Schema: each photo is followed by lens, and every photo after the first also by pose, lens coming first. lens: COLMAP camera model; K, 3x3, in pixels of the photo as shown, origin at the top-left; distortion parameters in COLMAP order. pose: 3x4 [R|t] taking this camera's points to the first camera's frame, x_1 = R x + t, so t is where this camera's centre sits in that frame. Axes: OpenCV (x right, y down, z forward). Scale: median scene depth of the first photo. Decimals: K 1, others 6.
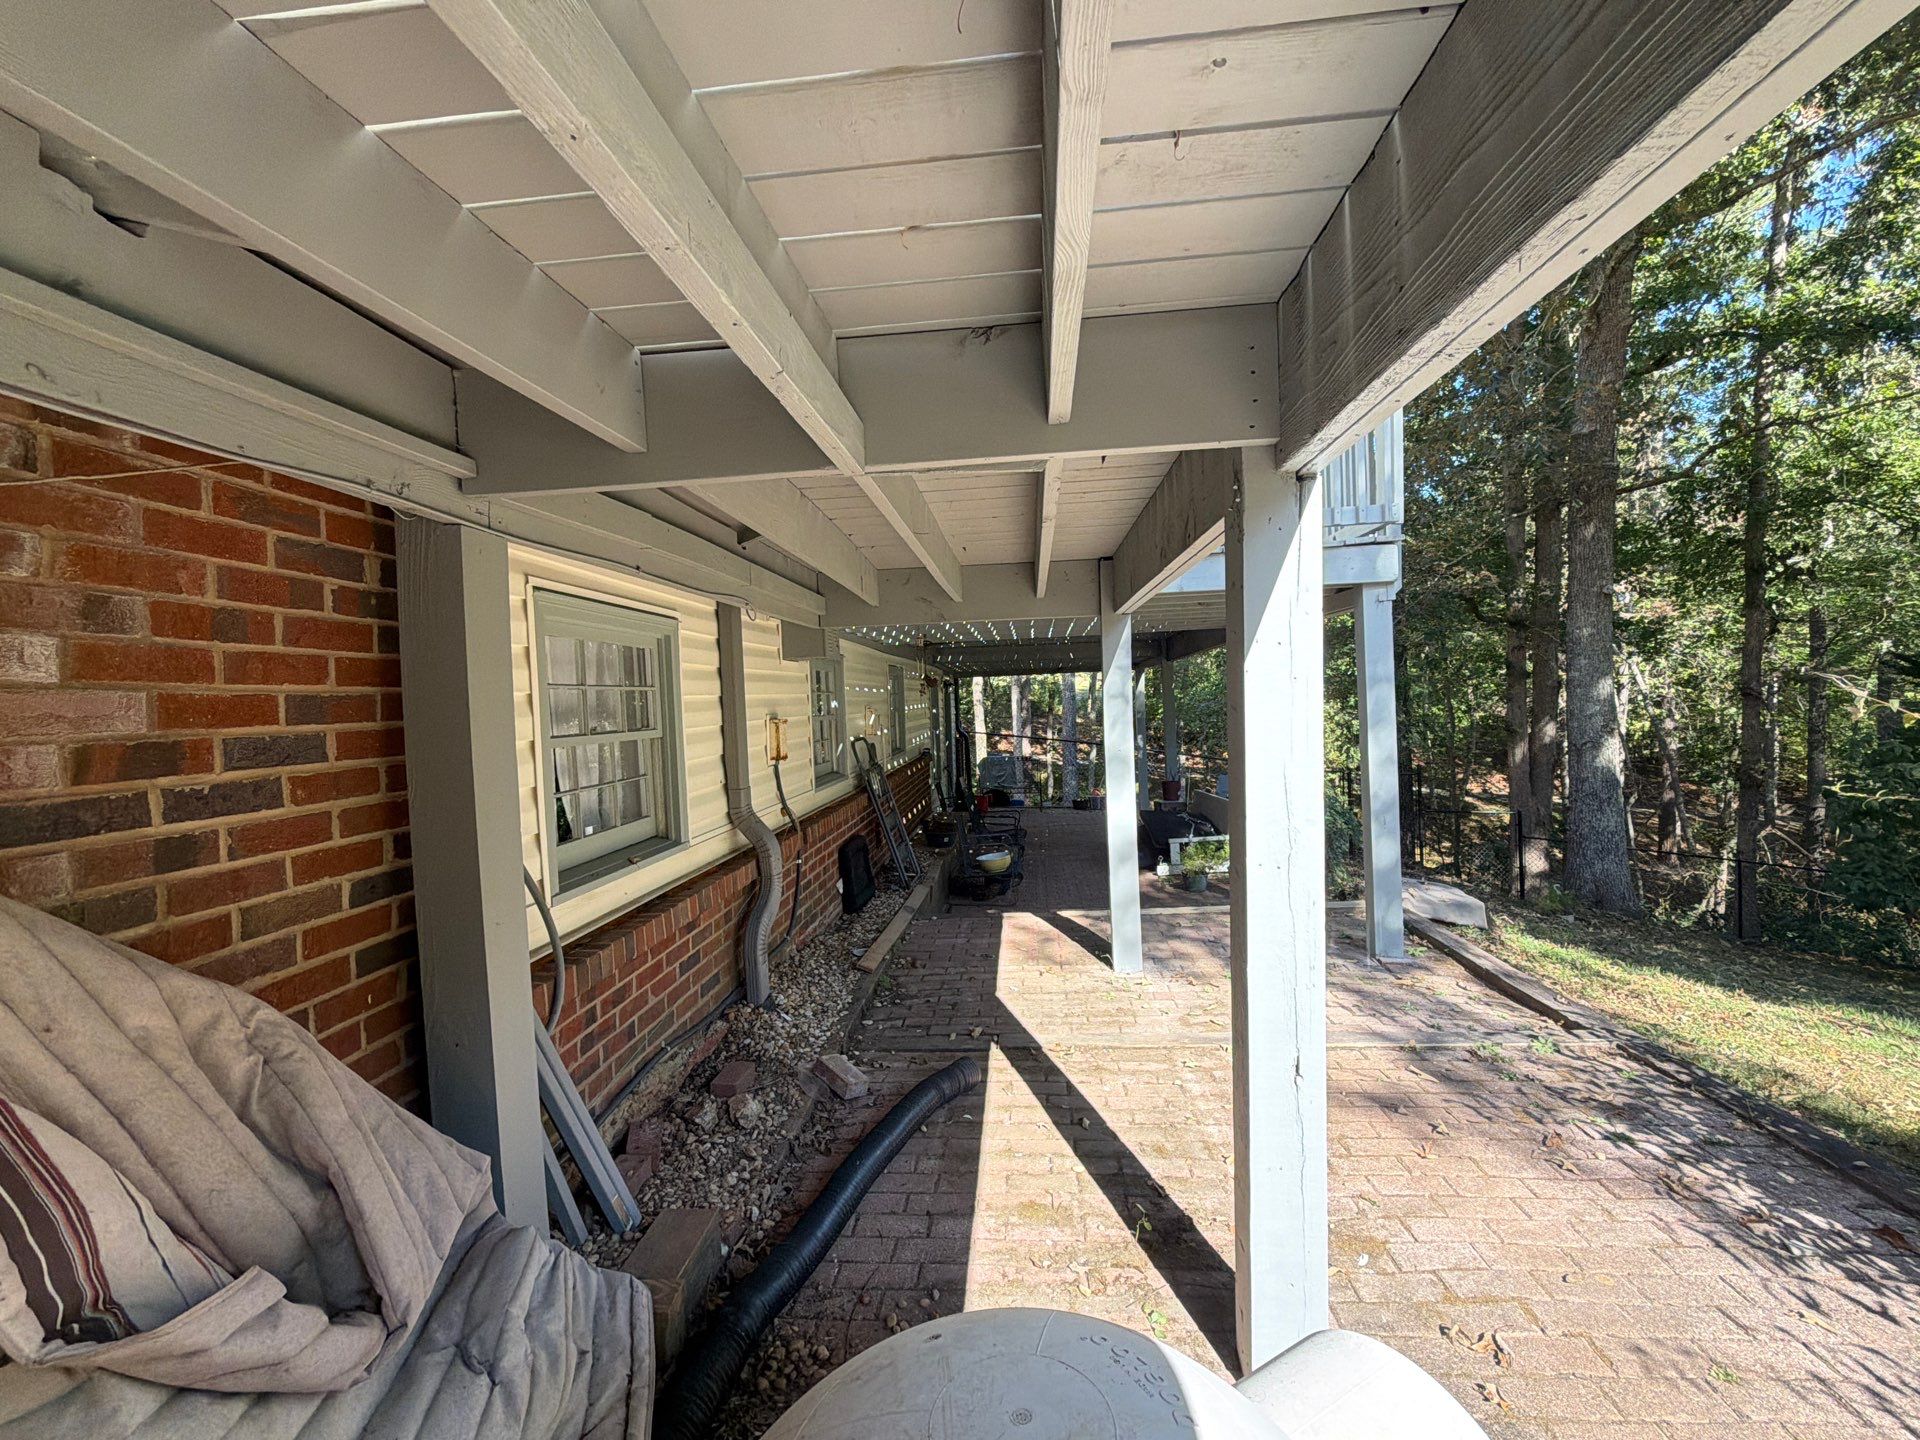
lens RADIAL K [[837.3, 0, 959.1], [0, 837.3, 728.1], [0, 0, 1]] dist [0.002190, -0.000141]
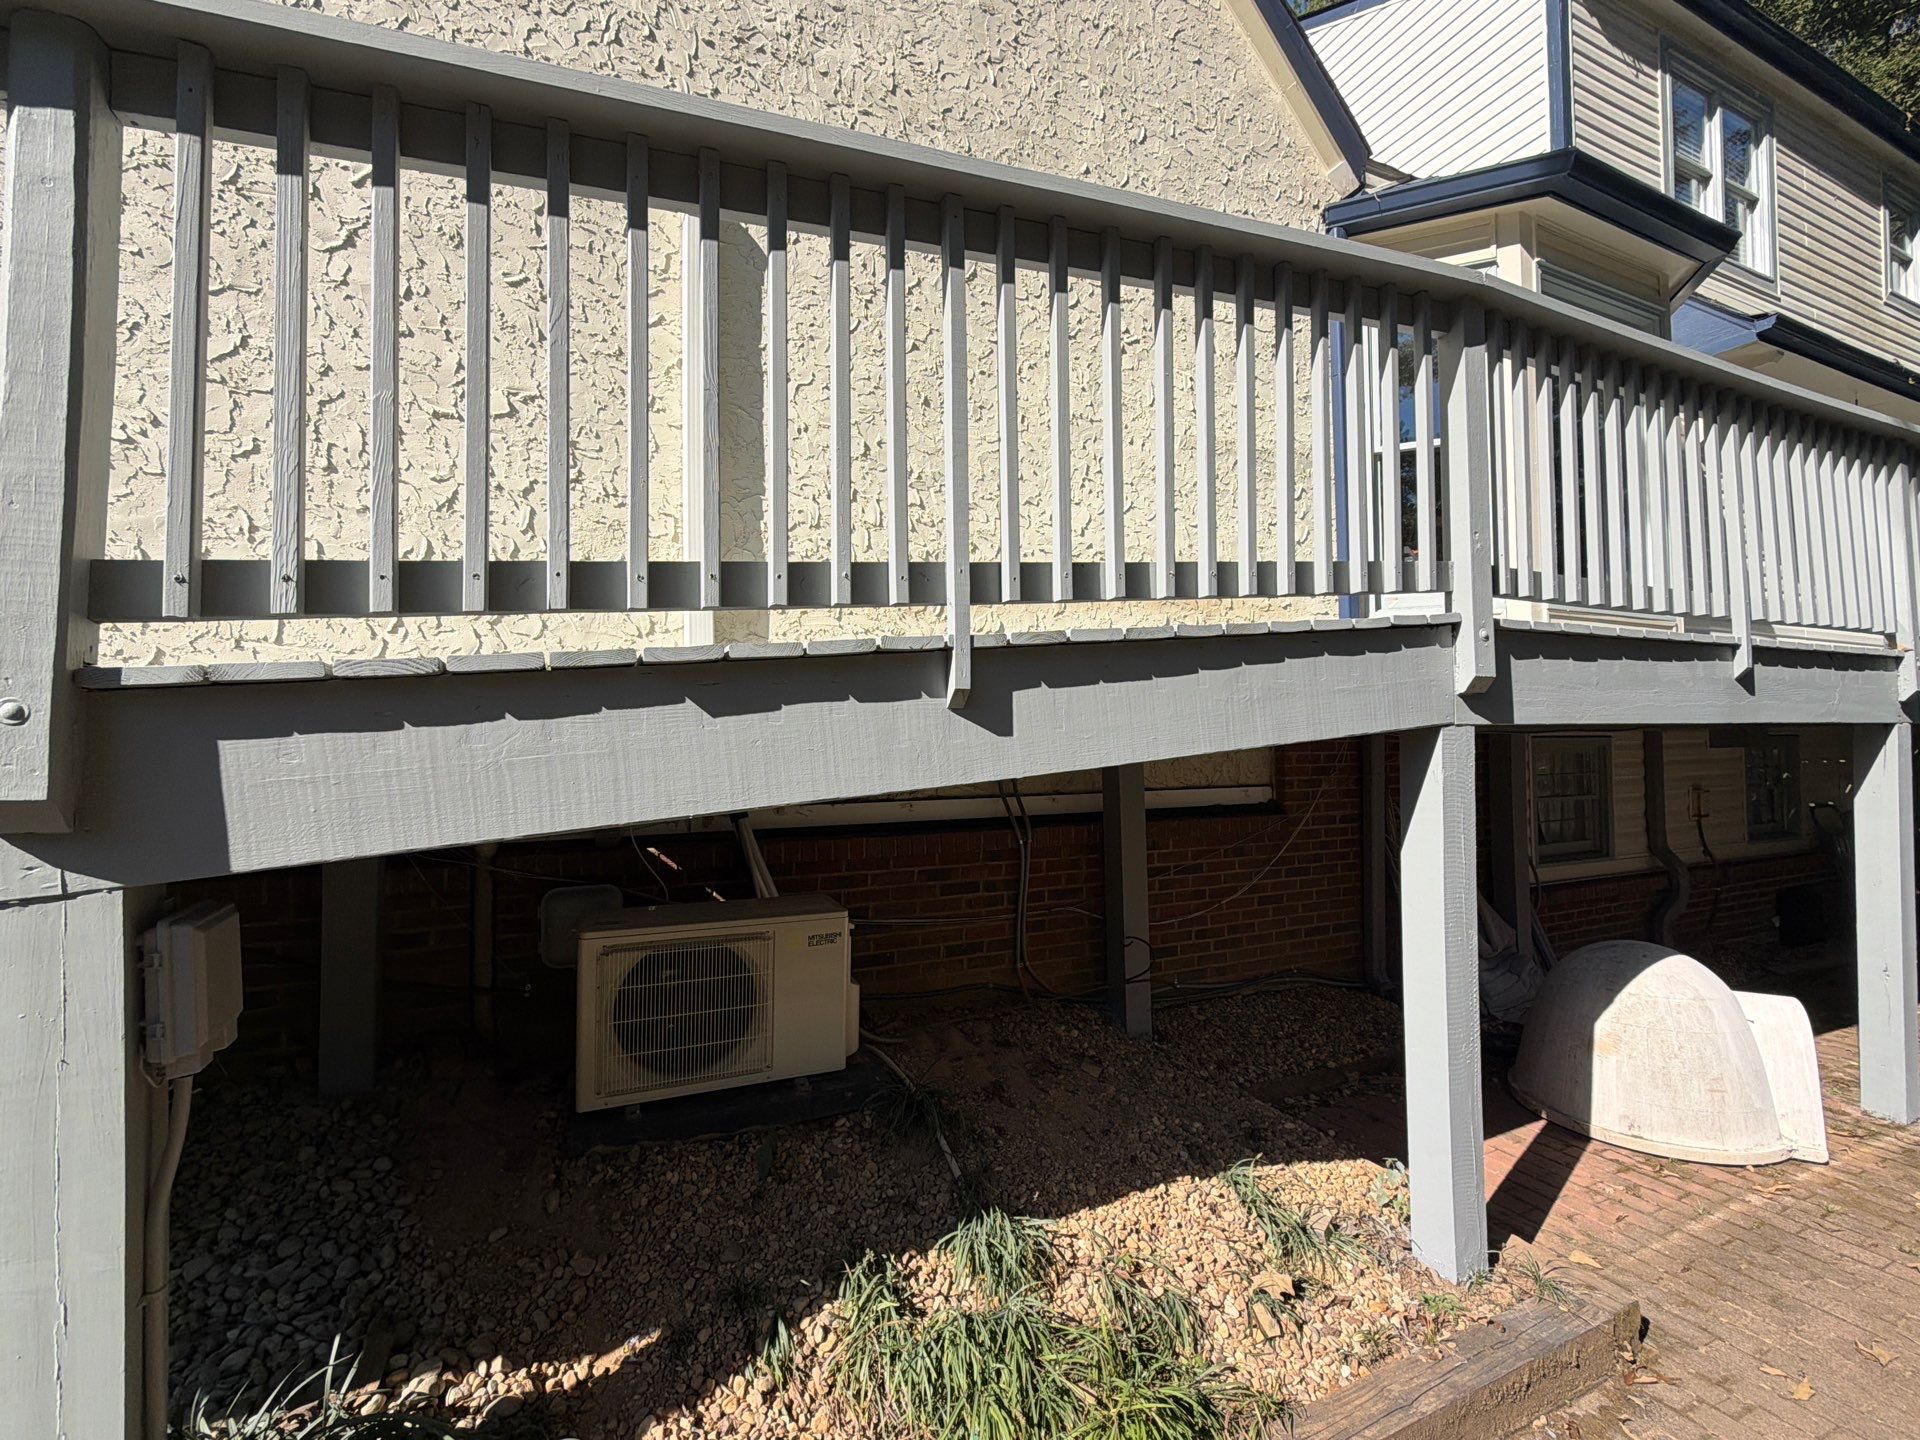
lens RADIAL K [[837.3, 0, 949.8], [0, 837.3, 723.2], [0, 0, 1]] dist [0.002190, -0.000141]
pose [[0.508088, 0.009710, -0.861250, 0.554147], [-0.041983, 0.999027, -0.013505, -0.075179], [0.860281, 0.043020, 0.508001, -1.290904]]
